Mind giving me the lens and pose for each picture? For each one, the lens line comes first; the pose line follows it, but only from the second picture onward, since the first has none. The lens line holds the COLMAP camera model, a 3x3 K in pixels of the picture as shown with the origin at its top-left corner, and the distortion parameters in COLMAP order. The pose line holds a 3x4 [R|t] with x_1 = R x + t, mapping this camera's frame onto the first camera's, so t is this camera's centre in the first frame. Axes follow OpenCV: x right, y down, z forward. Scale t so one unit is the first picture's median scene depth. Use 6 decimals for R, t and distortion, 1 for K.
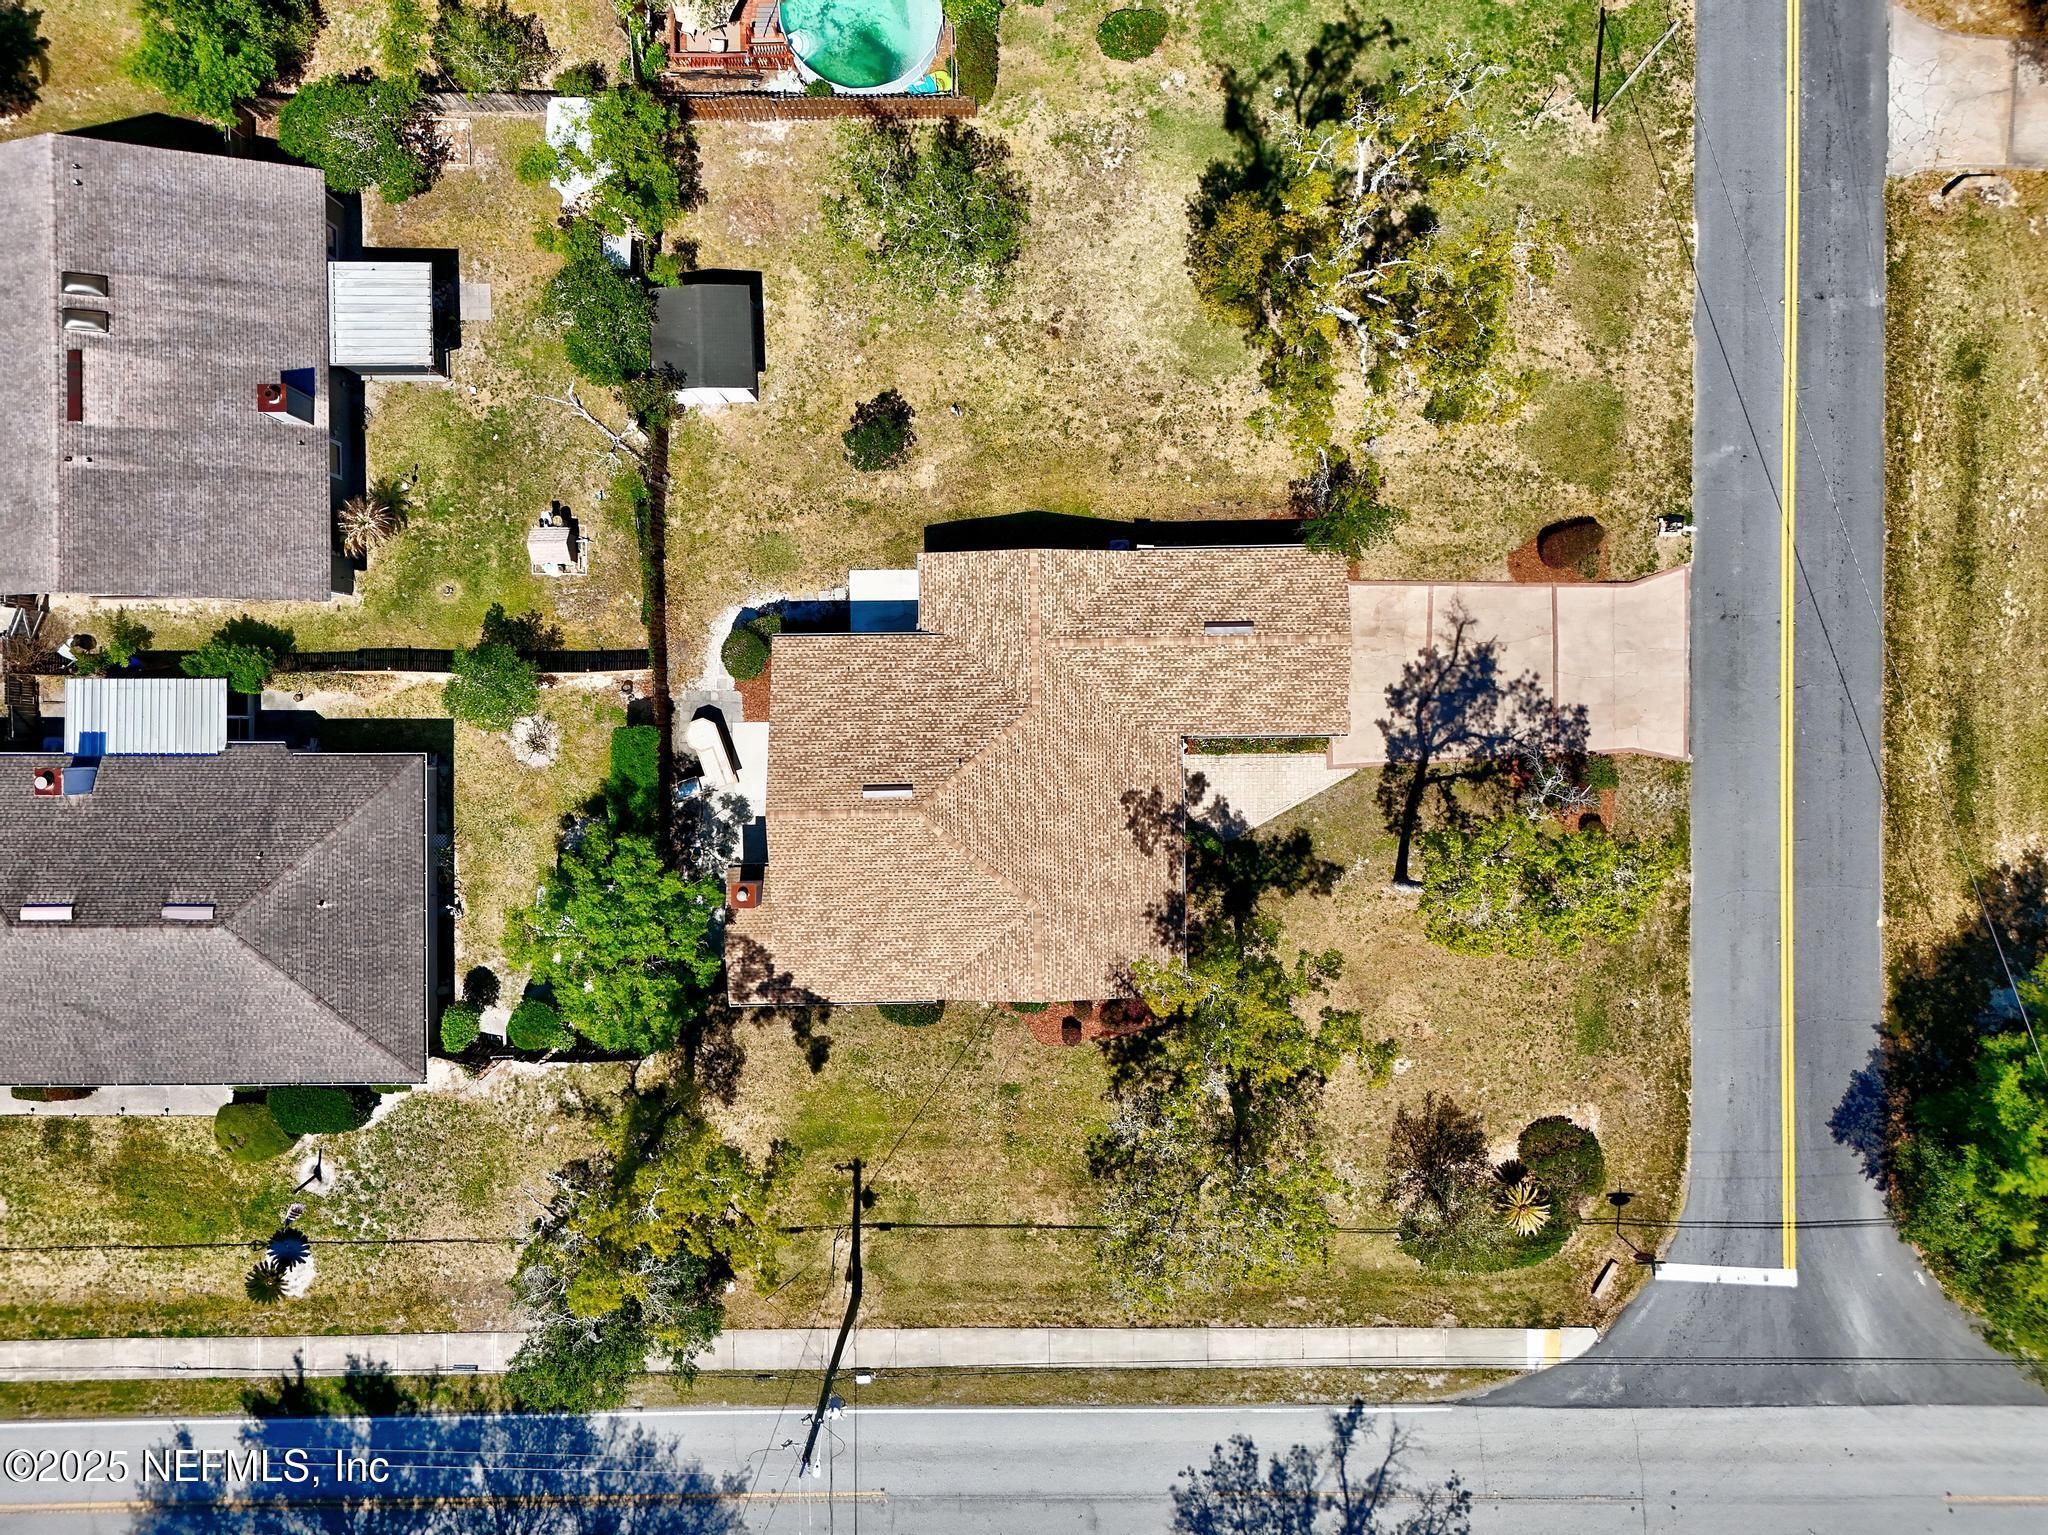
lens RADIAL K [[1508.1, 0, 1021.1], [0, 1508.1, 774.6], [0, 0, 1]] dist [0.065589, -0.057502]
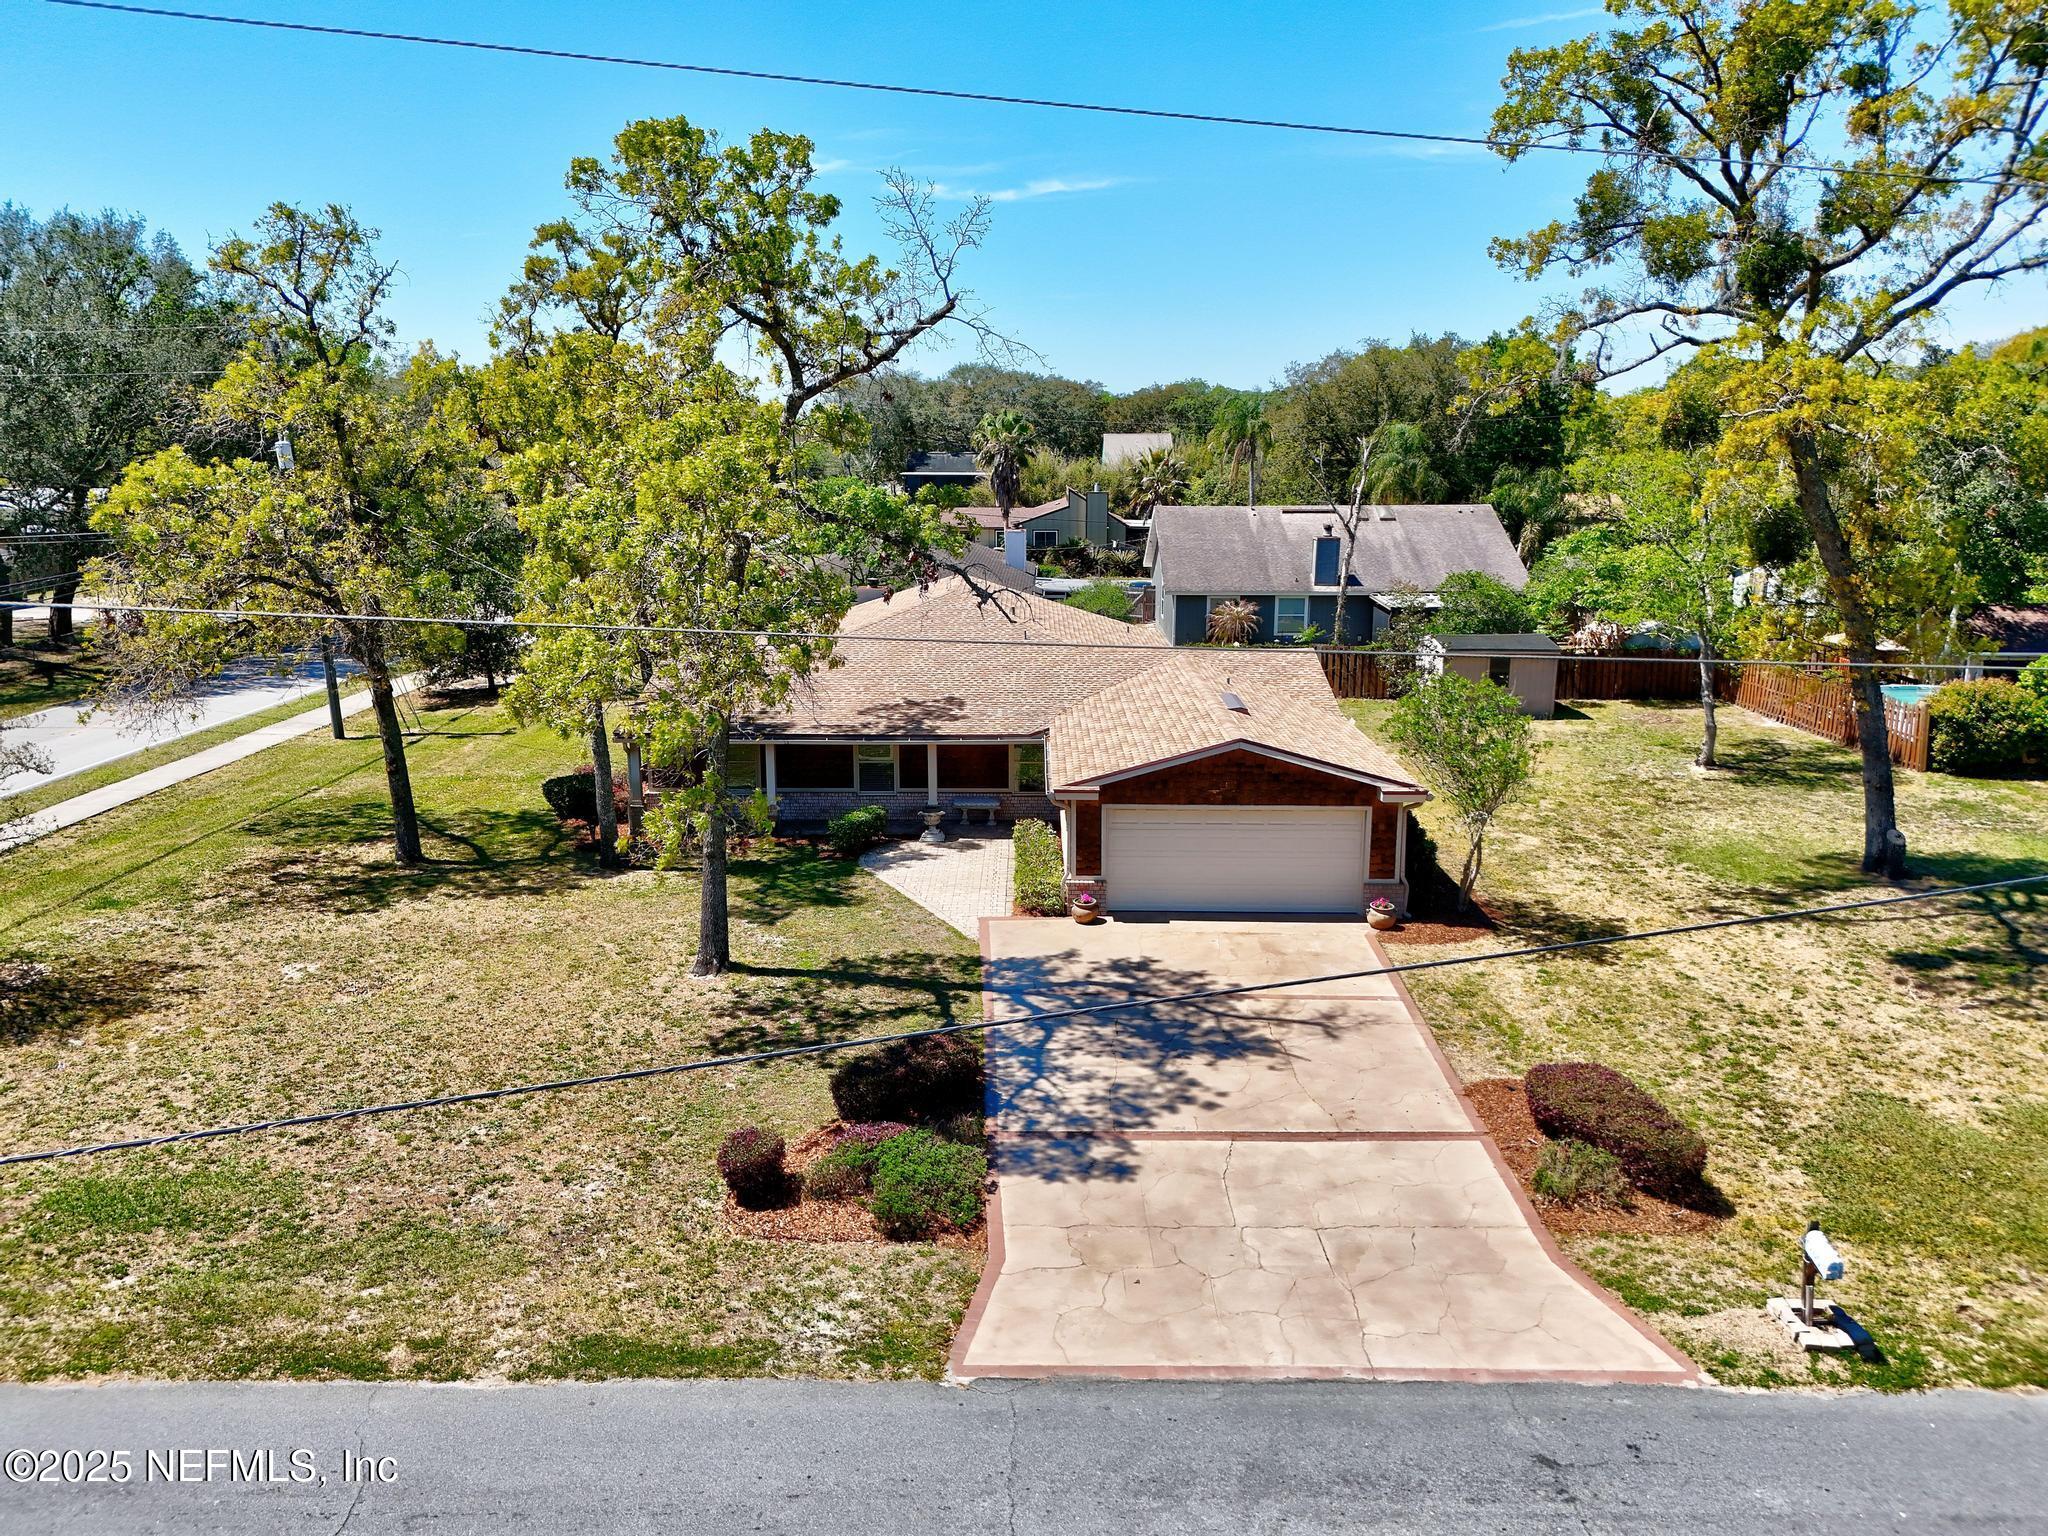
lens RADIAL K [[1508.1, 0, 1030.6], [0, 1508.1, 765.3], [0, 0, 1]] dist [0.065589, -0.057502]
pose [[-0.013451, 0.216865, -0.976109, 0.670100], [-0.999790, -0.018027, 0.009772, -0.024118], [-0.015477, 0.976035, 0.217062, 0.844778]]
